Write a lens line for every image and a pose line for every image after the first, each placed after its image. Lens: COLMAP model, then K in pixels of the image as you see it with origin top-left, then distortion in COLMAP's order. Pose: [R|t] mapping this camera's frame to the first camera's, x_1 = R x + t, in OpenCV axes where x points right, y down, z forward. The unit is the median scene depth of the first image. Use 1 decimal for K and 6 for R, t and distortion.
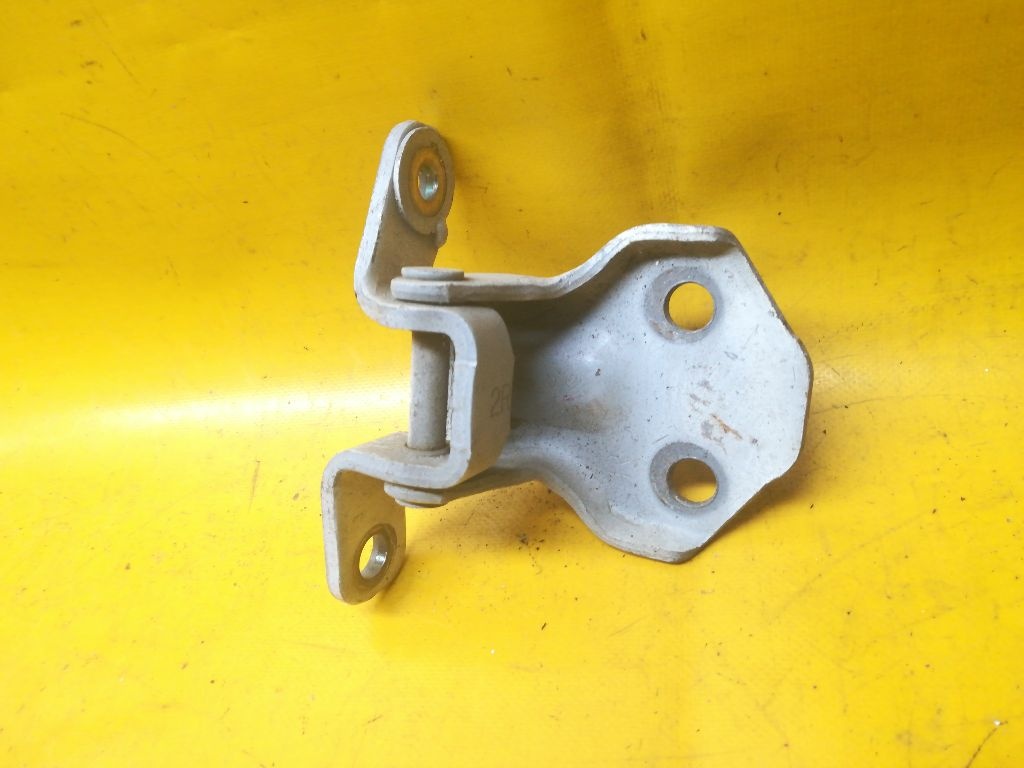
lens RADIAL K [[835.1, 0, 513.7], [0, 835.1, 382.4], [0, 0, 1]] dist [0.056320, -0.094560]
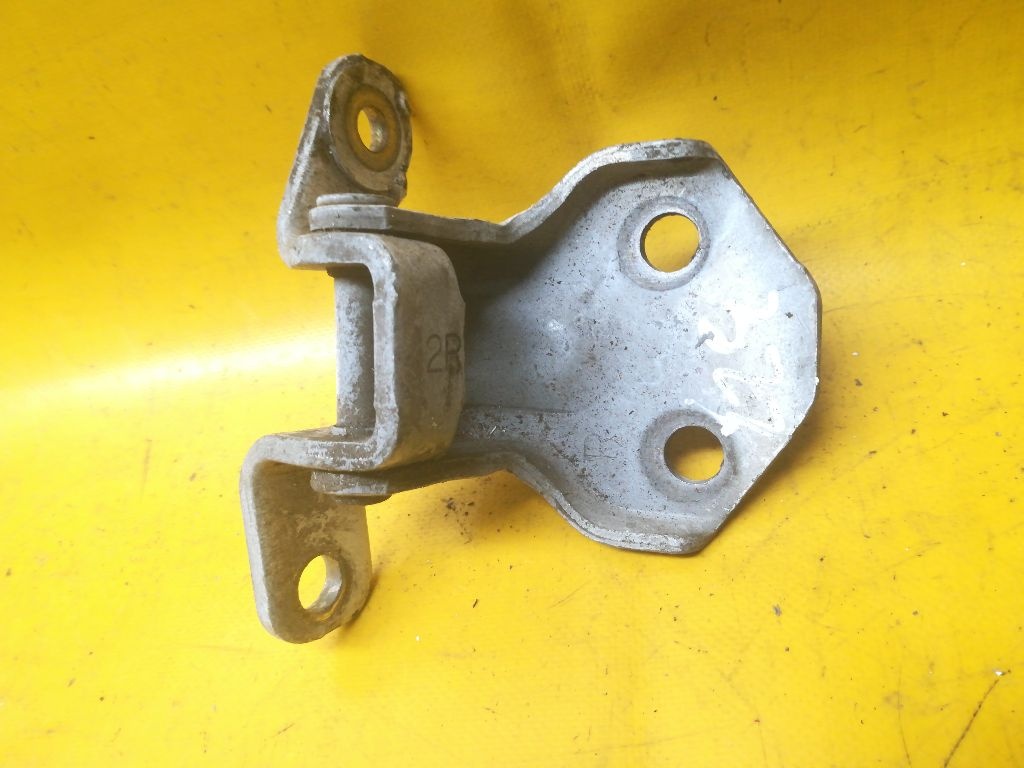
lens RADIAL K [[835.1, 0, 517.1], [0, 835.1, 384.2], [0, 0, 1]] dist [0.056320, -0.094560]
pose [[0.995903, -0.085138, 0.030463, 0.069392], [0.083040, 0.994453, 0.064553, 0.014592], [-0.035790, -0.061758, 0.997449, 0.148533]]
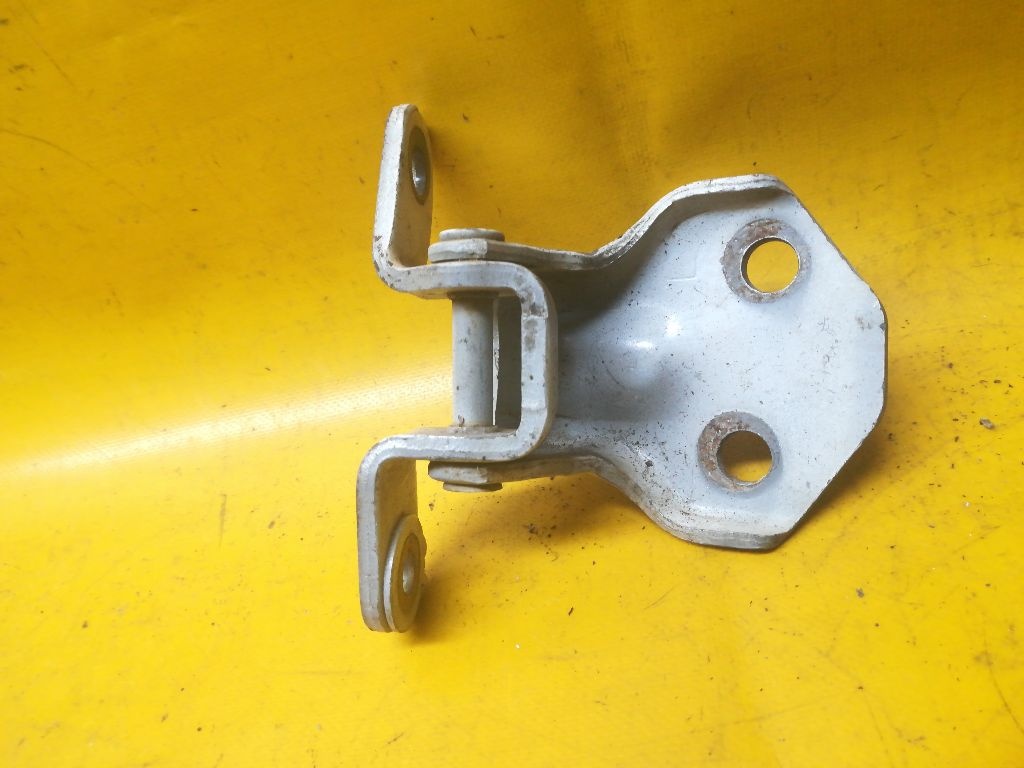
lens RADIAL K [[835.1, 0, 516.1], [0, 835.1, 381.5], [0, 0, 1]] dist [0.056320, -0.094560]
pose [[0.991042, -0.097977, 0.090749, -0.078623], [0.106921, 0.989267, -0.099589, 0.124221], [-0.080018, 0.108399, 0.990882, 0.072449]]
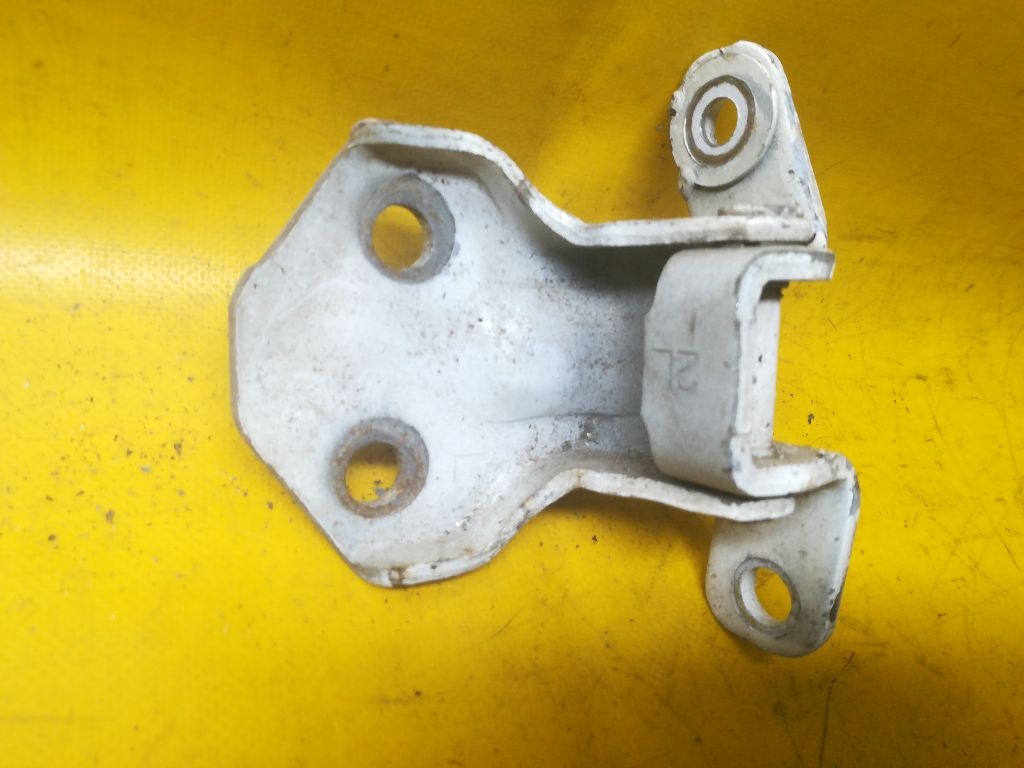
lens RADIAL K [[835.1, 0, 528.3], [0, 835.1, 376.7], [0, 0, 1]] dist [0.056320, -0.094560]
pose [[0.717567, 0.071937, 0.692764, -0.395243], [-0.167480, 0.983289, 0.071371, 0.000128], [-0.676053, -0.167237, 0.717624, 0.428184]]
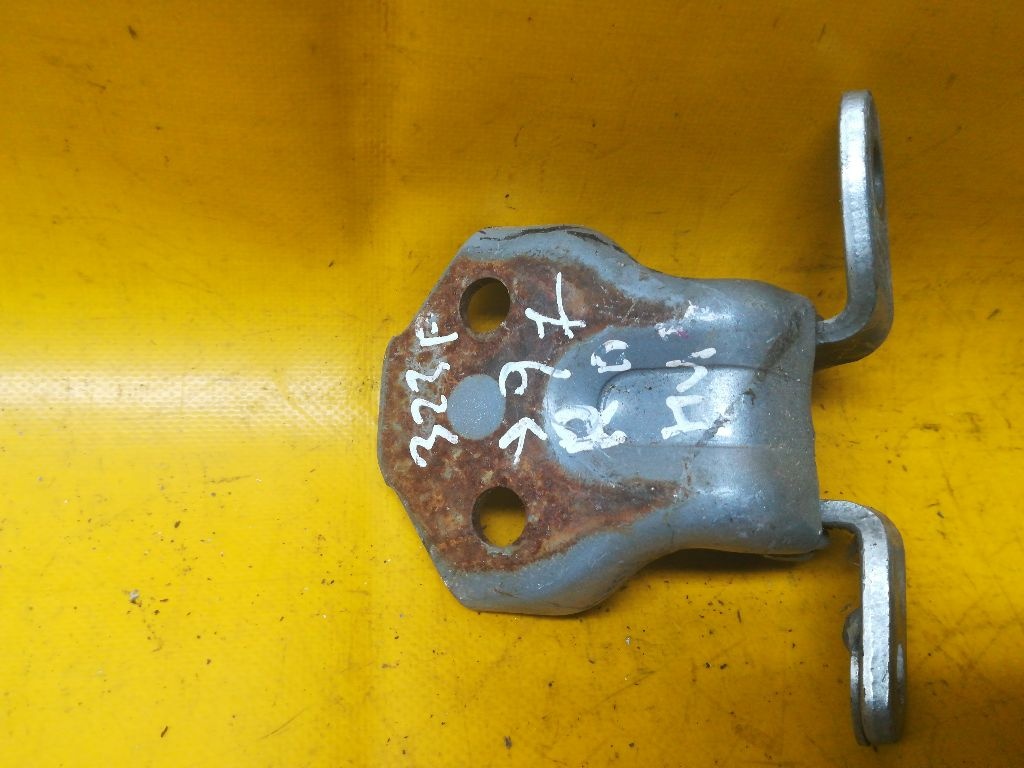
lens RADIAL K [[835.1, 0, 522.6], [0, 835.1, 390.7], [0, 0, 1]] dist [0.056320, -0.094560]
pose [[0.883828, 0.050664, 0.465060, -0.041204], [-0.102134, 0.991034, 0.086139, -0.087358], [-0.456526, -0.123630, 0.881079, 0.257602]]
